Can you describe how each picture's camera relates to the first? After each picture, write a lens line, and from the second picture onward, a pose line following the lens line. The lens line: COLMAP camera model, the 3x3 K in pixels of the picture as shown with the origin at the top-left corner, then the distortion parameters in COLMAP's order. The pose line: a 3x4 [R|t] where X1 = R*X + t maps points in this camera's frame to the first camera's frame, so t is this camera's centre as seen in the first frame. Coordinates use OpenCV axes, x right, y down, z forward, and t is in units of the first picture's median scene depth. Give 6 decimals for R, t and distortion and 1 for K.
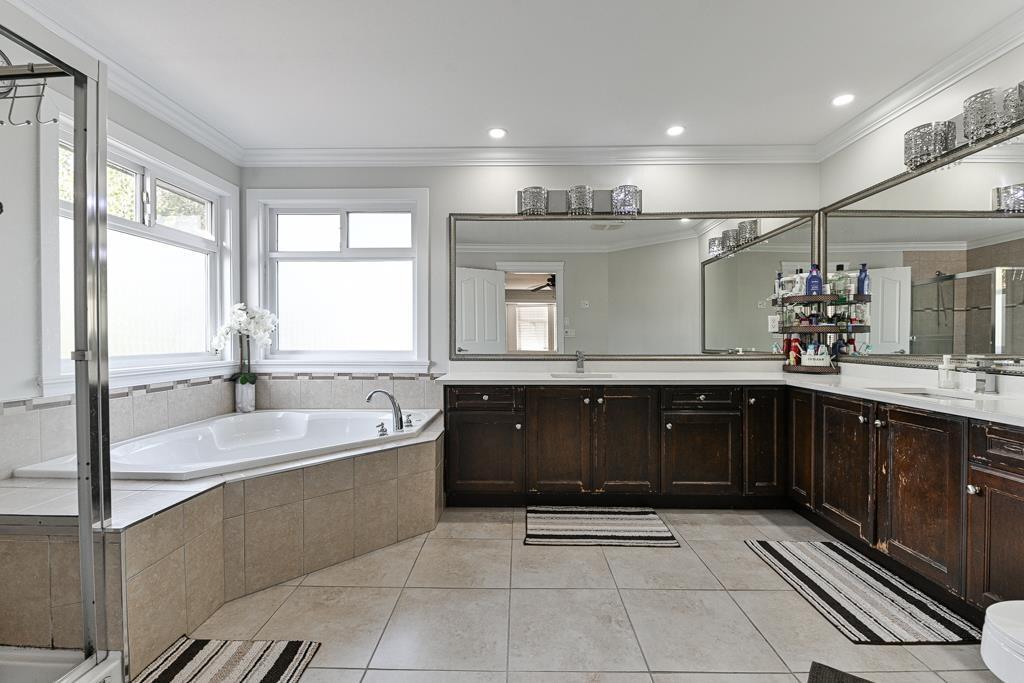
lens RADIAL K [[439.1, 0, 511.1], [0, 439.1, 344.7], [0, 0, 1]] dist [0.001900, -0.007742]
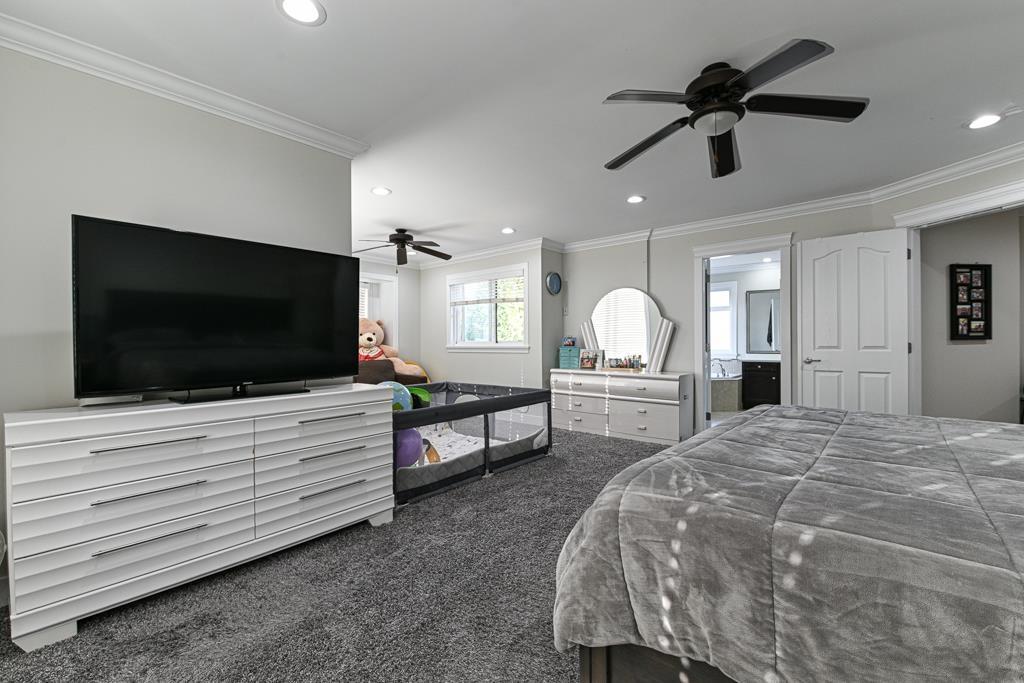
lens RADIAL K [[439.1, 0, 511.1], [0, 439.1, 344.7], [0, 0, 1]] dist [0.001900, -0.007742]
pose [[0.770712, -0.002241, -0.637180, 0.450219], [-0.003530, 0.999963, -0.007787, 0.013123], [0.637174, 0.008251, 0.770676, -1.887046]]
